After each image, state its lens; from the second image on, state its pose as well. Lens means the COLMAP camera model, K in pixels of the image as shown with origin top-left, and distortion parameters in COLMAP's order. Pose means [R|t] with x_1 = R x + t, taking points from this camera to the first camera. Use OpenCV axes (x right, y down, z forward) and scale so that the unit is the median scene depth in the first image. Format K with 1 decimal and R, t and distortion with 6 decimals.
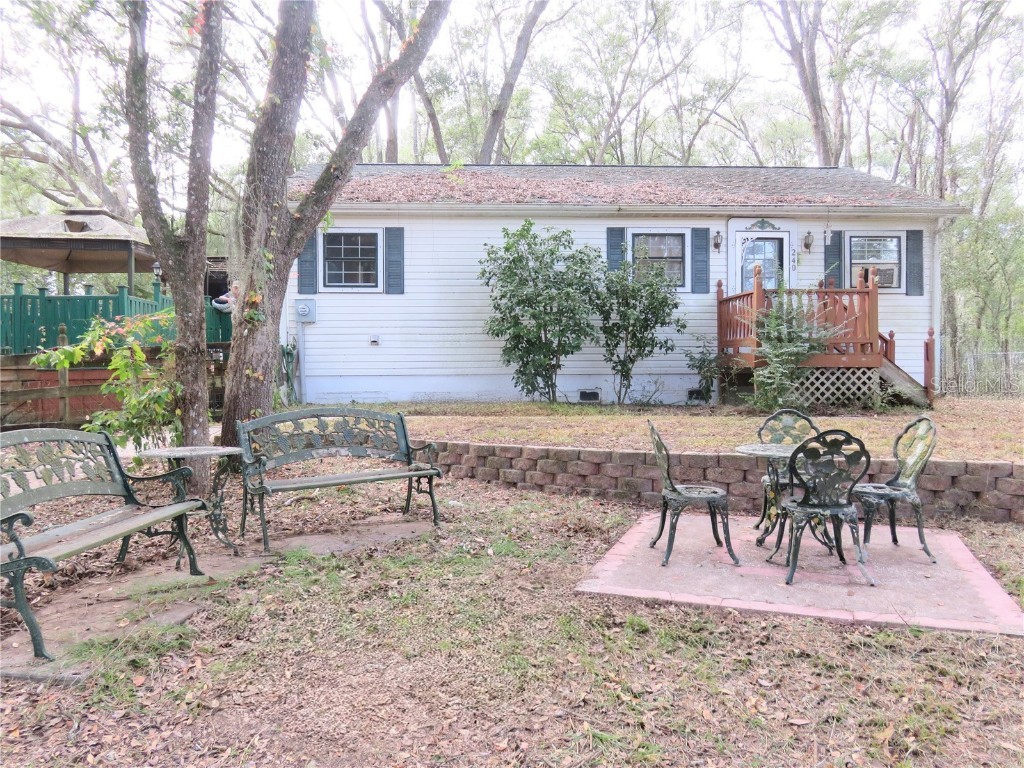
lens RADIAL K [[763.0, 0, 506.5], [0, 763.0, 377.2], [0, 0, 1]] dist [0.003397, -0.013460]
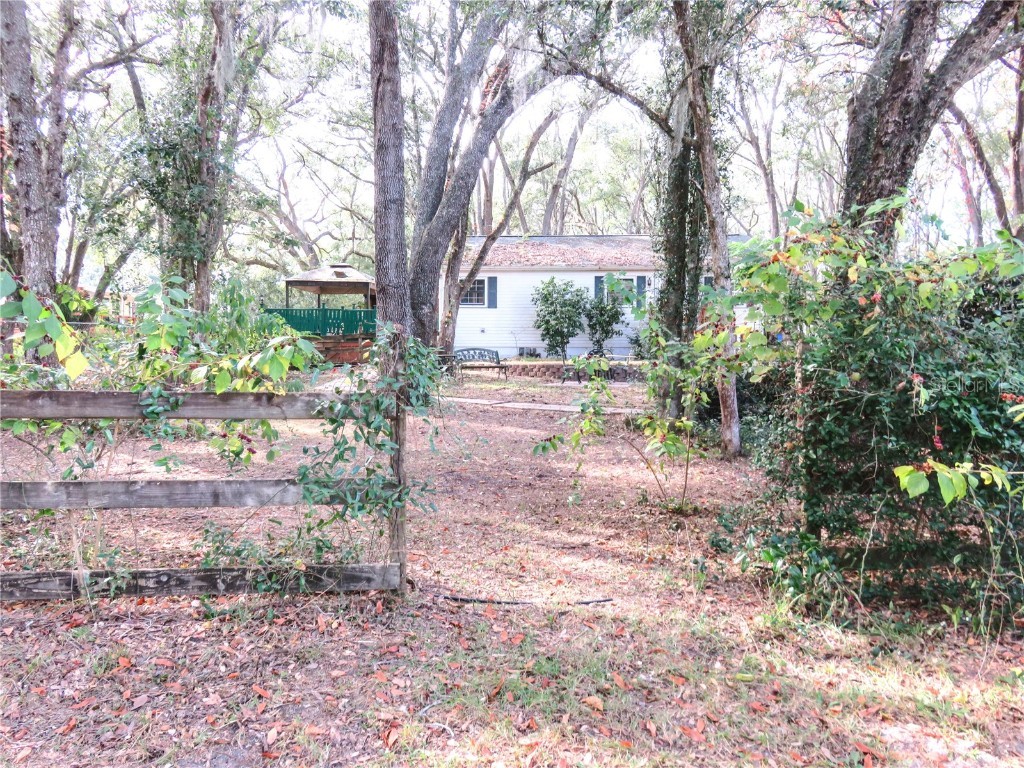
lens RADIAL K [[763.0, 0, 515.6], [0, 763.0, 384.9], [0, 0, 1]] dist [0.003397, -0.013460]
pose [[0.994573, 0.011508, -0.103401, 0.136889], [-0.009702, 0.999792, 0.017957, 0.063962], [0.103586, -0.016856, 0.994478, -1.091202]]
